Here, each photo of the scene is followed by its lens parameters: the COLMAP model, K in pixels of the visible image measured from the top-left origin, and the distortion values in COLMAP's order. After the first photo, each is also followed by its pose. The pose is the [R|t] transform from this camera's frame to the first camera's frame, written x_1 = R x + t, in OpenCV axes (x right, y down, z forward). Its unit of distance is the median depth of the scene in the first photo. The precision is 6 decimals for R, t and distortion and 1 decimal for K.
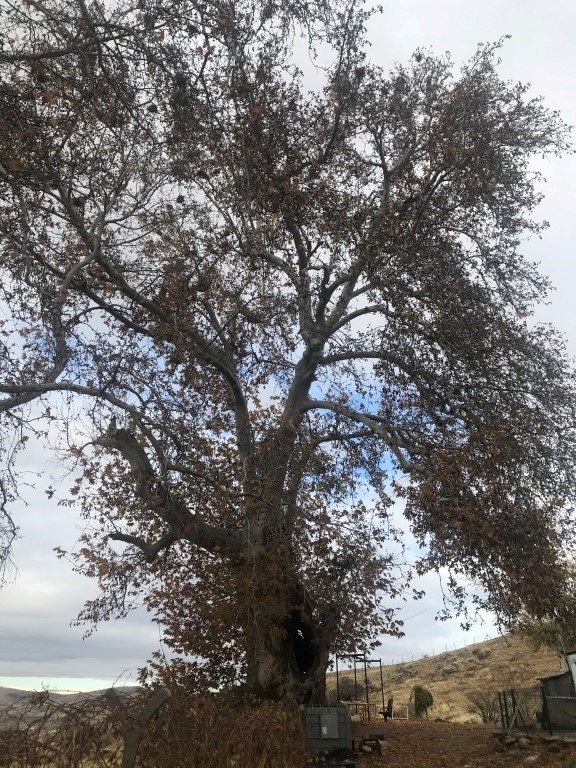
lens RADIAL K [[624.1, 0, 288.0], [0, 624.1, 384.0], [0, 0, 1]] dist [-0.005688, 0.013508]
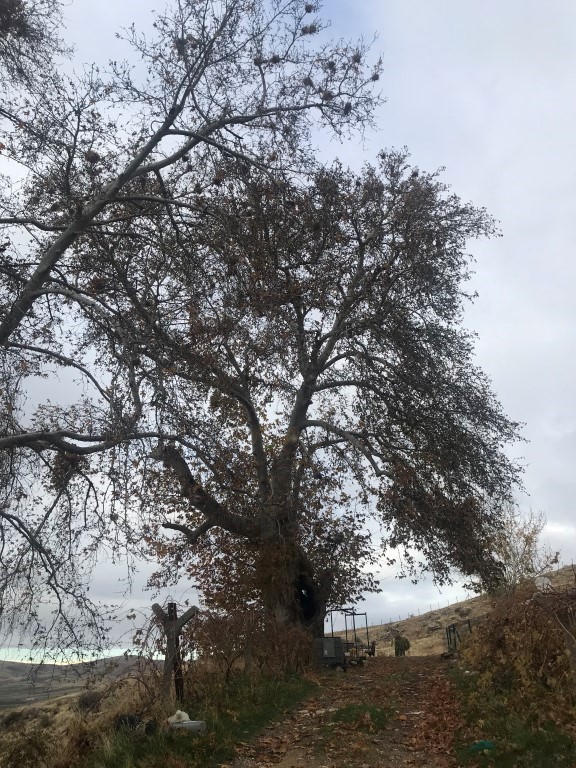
lens RADIAL K [[603.2, 0, 288.0], [0, 603.2, 384.0], [0, 0, 1]] dist [0.006569, -0.001374]
pose [[0.999534, -0.024363, 0.018409, -0.027728], [0.023645, 0.998988, 0.038267, -0.099026], [-0.019323, -0.037814, 0.999098, -0.280179]]
